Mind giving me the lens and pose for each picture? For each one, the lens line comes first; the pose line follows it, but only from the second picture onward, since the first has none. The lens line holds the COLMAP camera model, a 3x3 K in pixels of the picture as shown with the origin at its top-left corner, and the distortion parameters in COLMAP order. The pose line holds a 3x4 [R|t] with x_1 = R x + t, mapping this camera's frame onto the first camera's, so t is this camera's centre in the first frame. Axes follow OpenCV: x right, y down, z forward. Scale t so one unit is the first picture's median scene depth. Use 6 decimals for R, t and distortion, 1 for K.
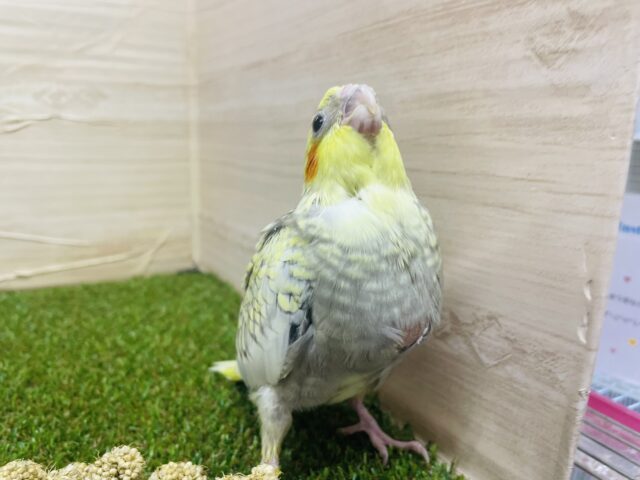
lens RADIAL K [[488.7, 0, 320.0], [0, 488.7, 240.0], [0, 0, 1]] dist [0.034785, -0.102053]
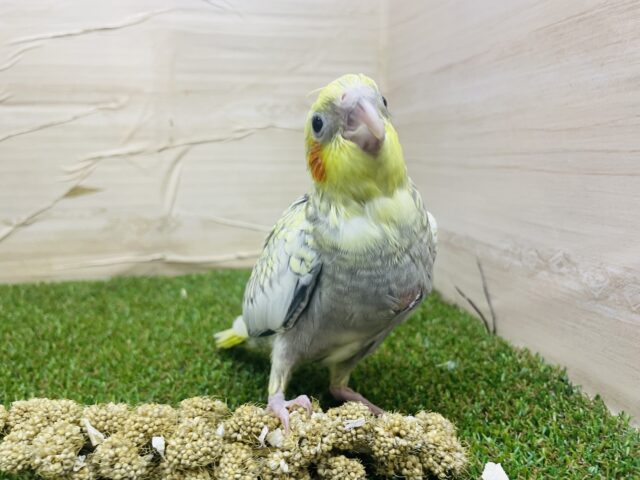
lens RADIAL K [[488.7, 0, 320.0], [0, 488.7, 240.0], [0, 0, 1]] dist [0.034785, -0.102053]
pose [[0.947365, 0.025785, -0.319115, -0.050602], [-0.034594, 0.999160, -0.021967, 0.079327], [0.318280, 0.031850, 0.947462, -0.150241]]
